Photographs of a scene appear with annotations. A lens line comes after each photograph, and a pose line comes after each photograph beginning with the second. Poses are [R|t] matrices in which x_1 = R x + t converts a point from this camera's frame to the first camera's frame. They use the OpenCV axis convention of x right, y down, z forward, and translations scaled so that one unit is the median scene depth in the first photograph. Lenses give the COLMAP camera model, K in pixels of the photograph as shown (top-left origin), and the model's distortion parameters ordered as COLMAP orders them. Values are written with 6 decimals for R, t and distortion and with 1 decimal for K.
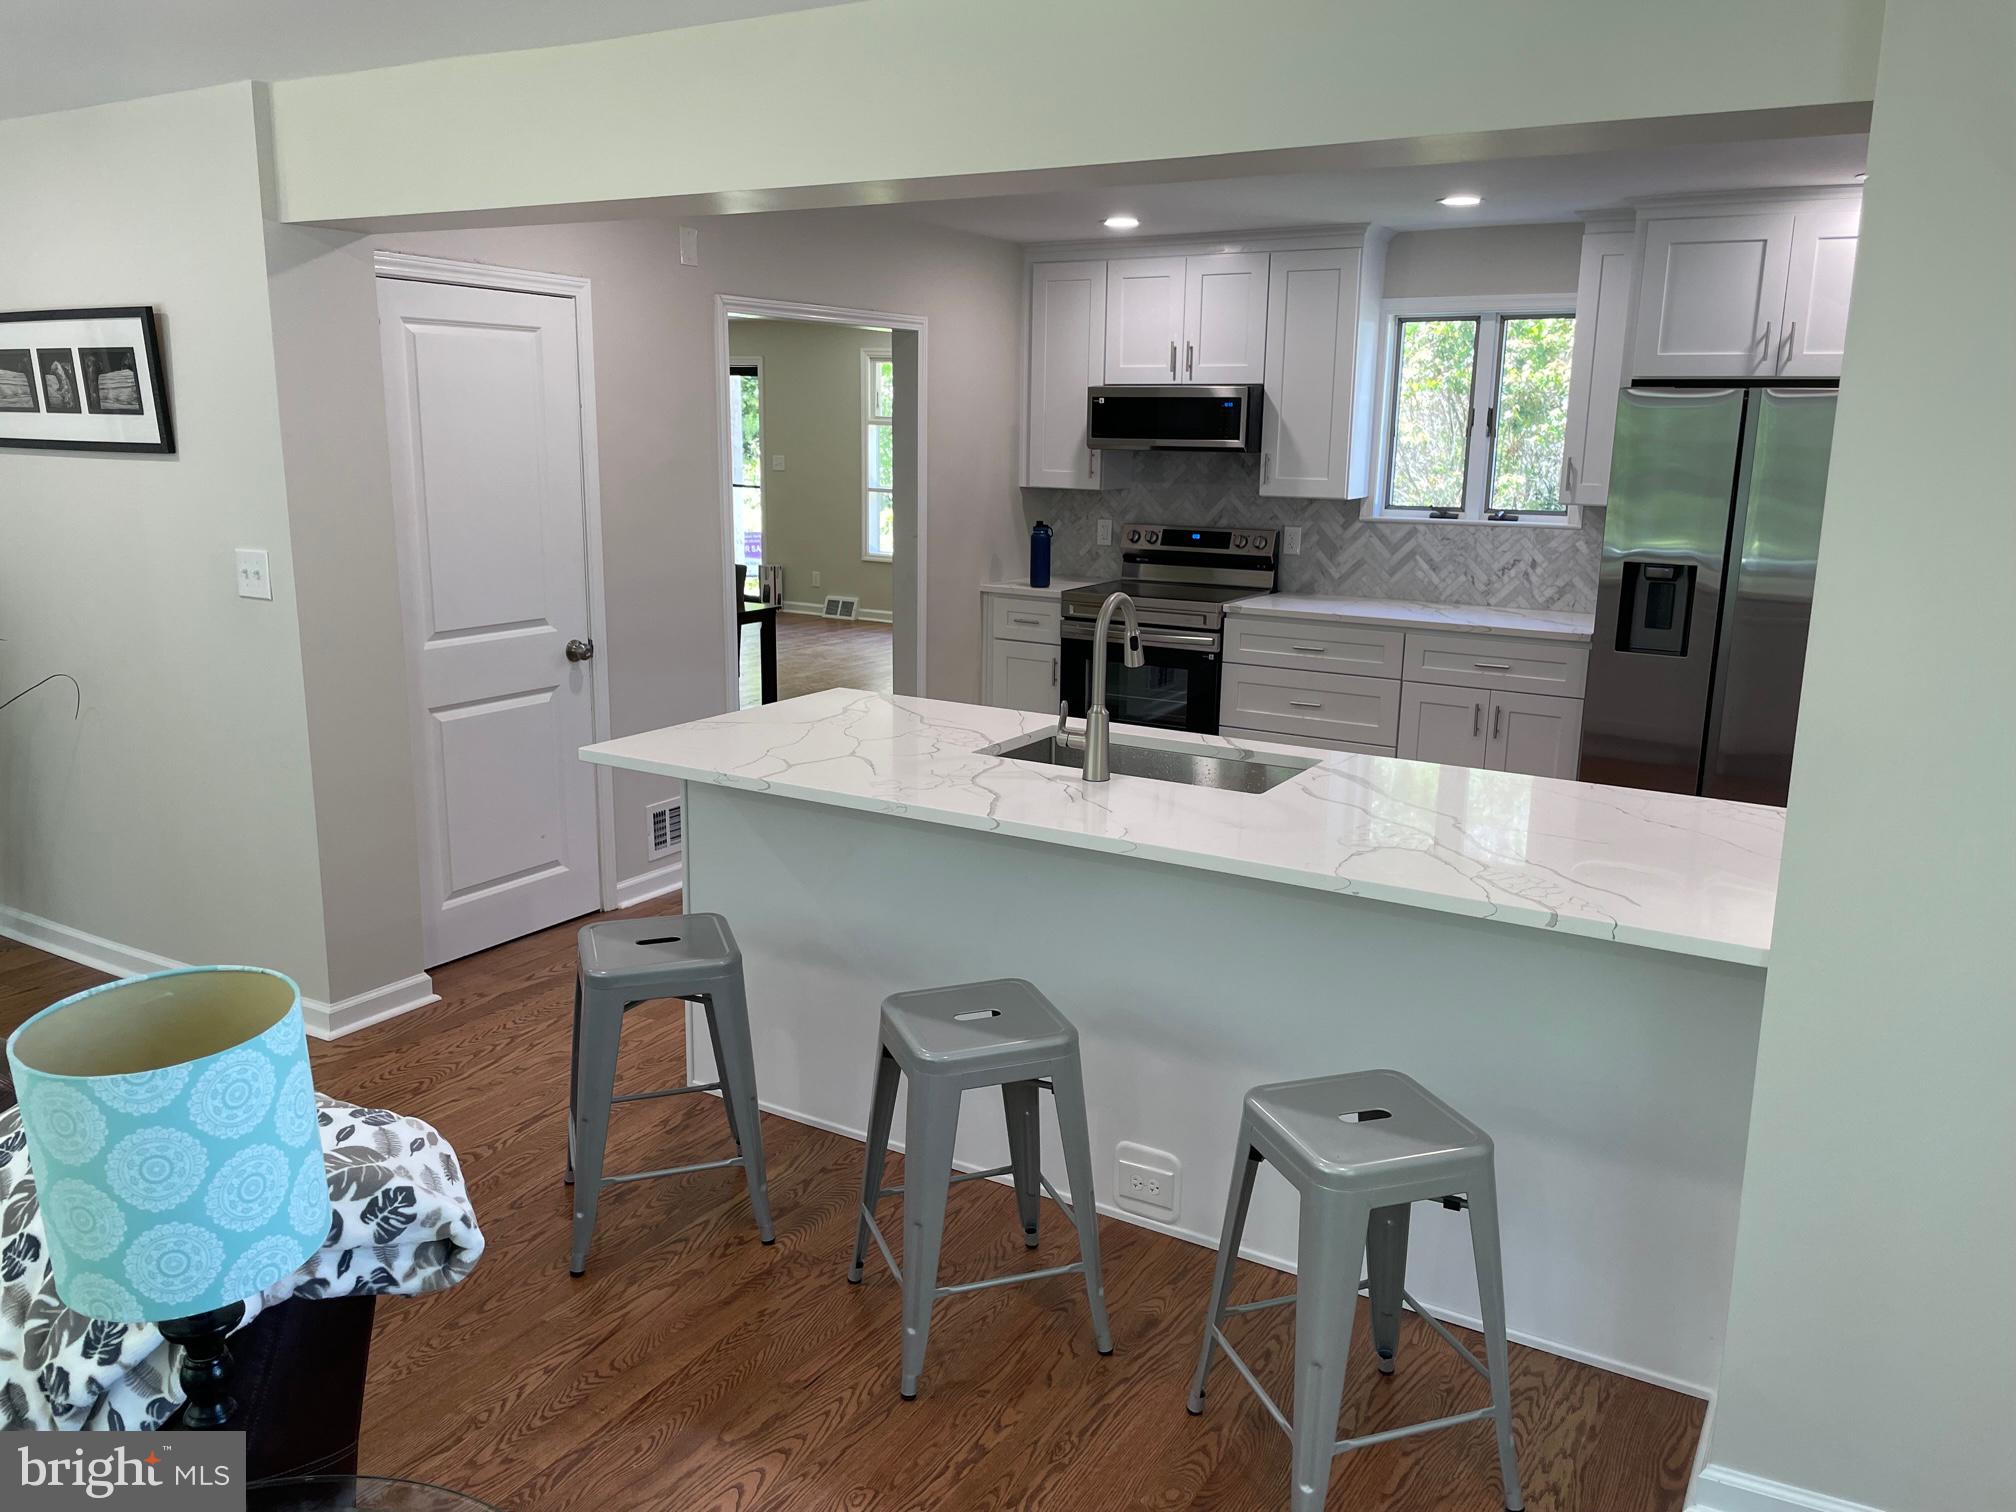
lens RADIAL K [[1517.7, 0, 1019.0], [0, 1517.7, 750.8], [0, 0, 1]] dist [0.084499, -0.143516]
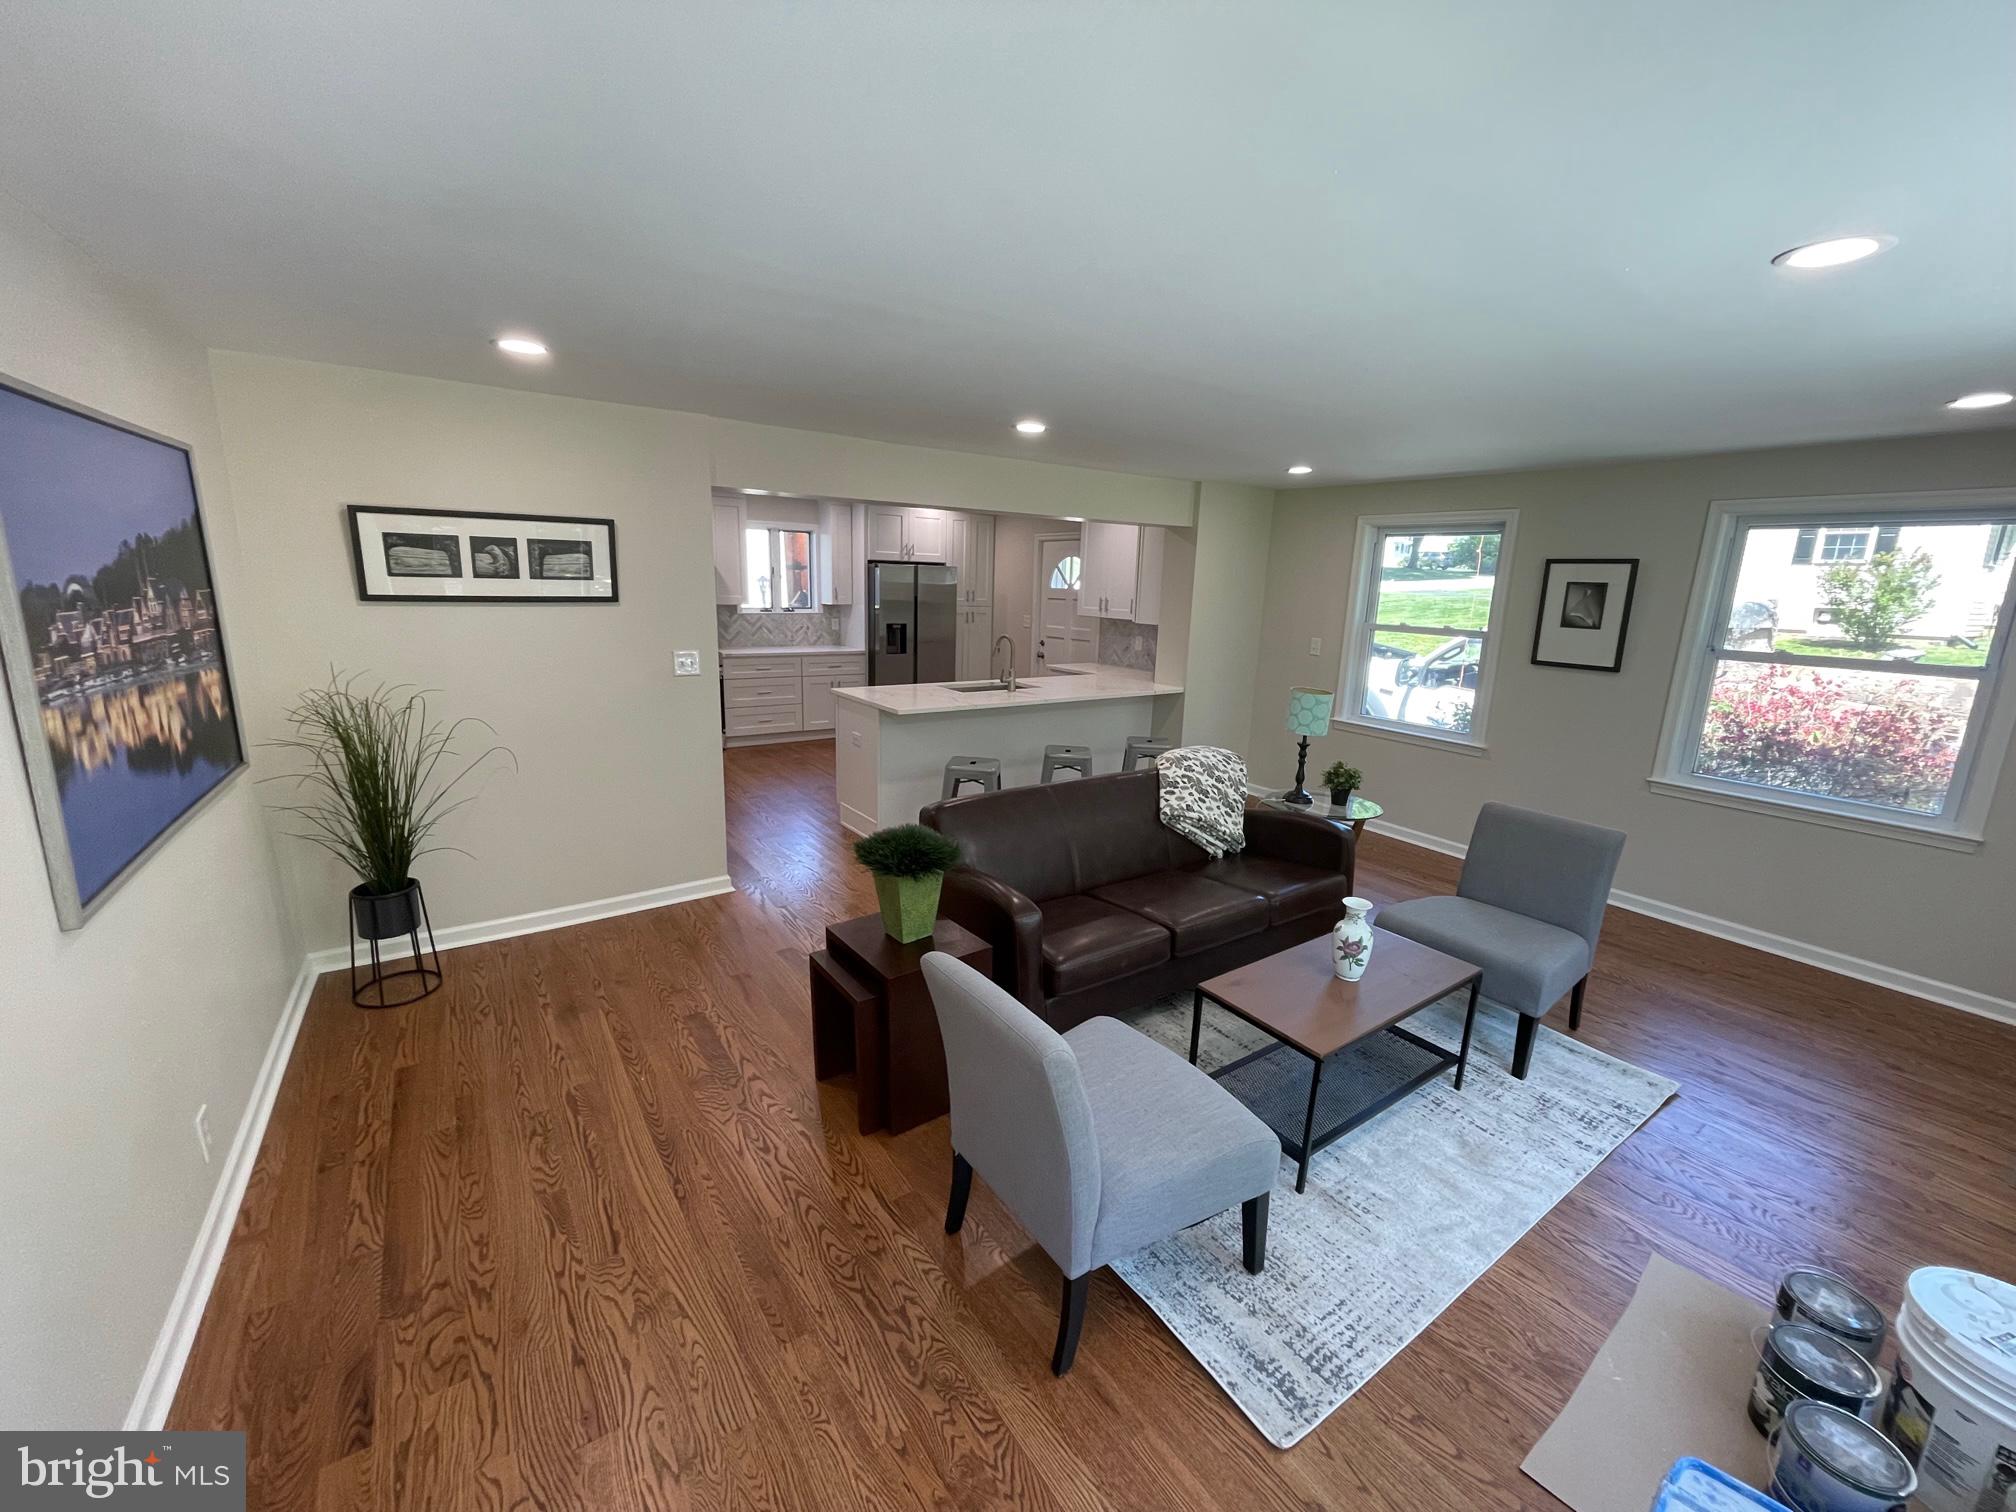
lens RADIAL K [[811.5, 0, 1003.8], [0, 811.5, 753.6], [0, 0, 1]] dist [-0.001138, -0.000834]
pose [[0.411144, -0.197448, 0.889930, -0.766754], [0.169291, 0.975816, 0.138291, -0.047572], [-0.895713, 0.093800, 0.434627, 0.126447]]
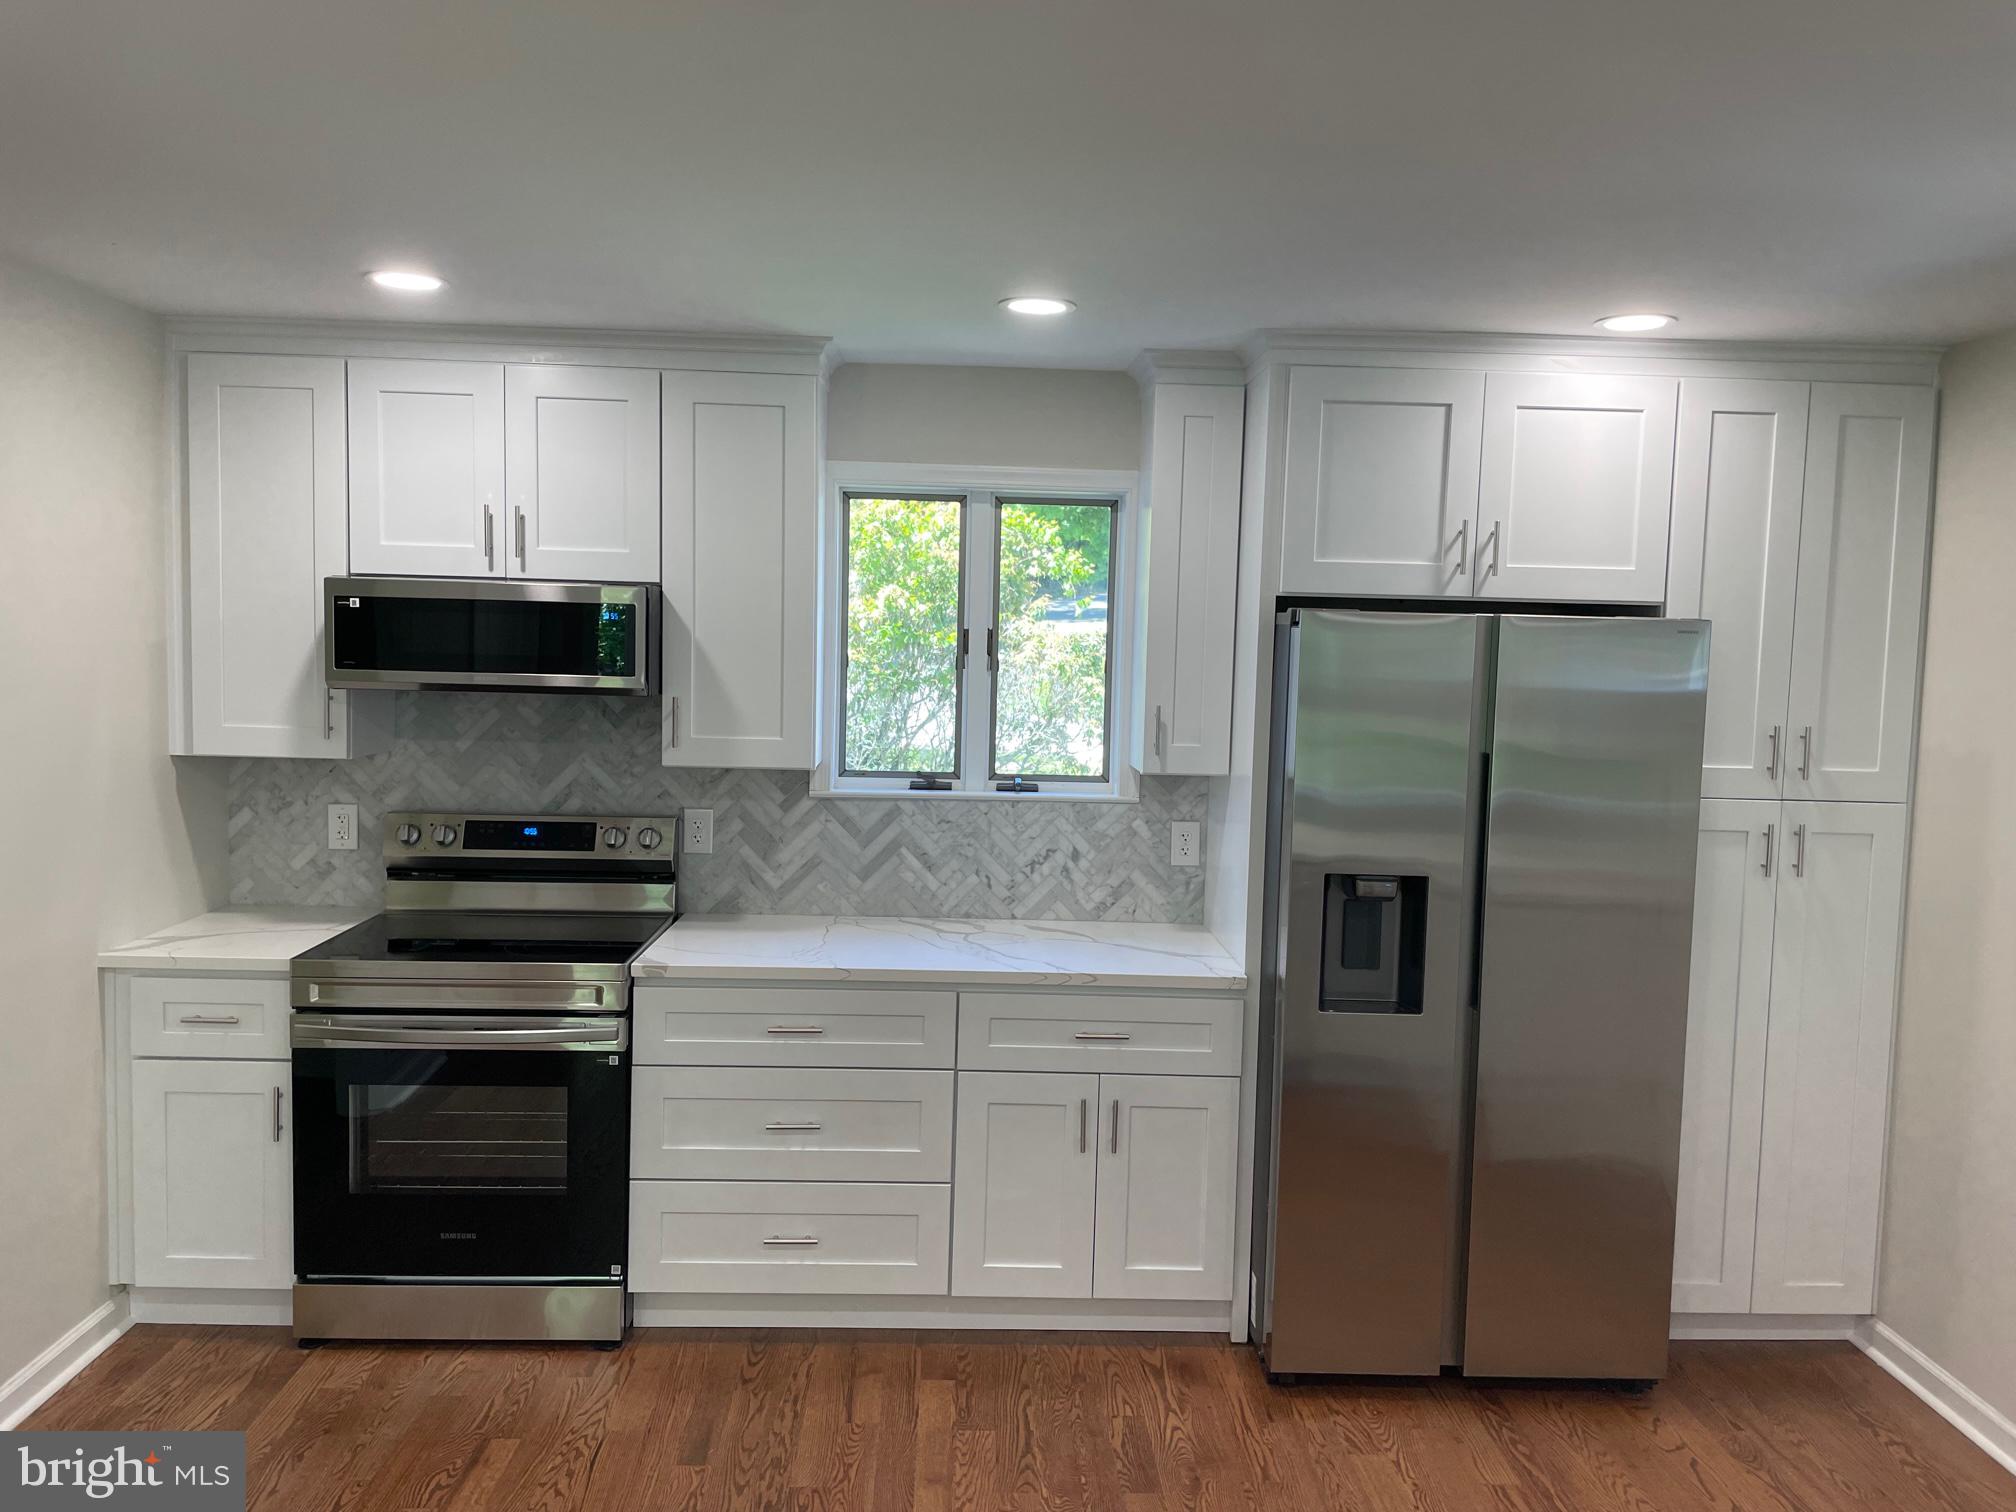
lens RADIAL K [[1511.8, 0, 1014.0], [0, 1511.8, 744.3], [0, 0, 1]] dist [0.103361, -0.145035]
pose [[0.837707, -0.033482, 0.545093, -0.050079], [0.101308, 0.990322, -0.094860, -0.106878], [-0.536641, 0.134687, 0.832992, 0.436473]]
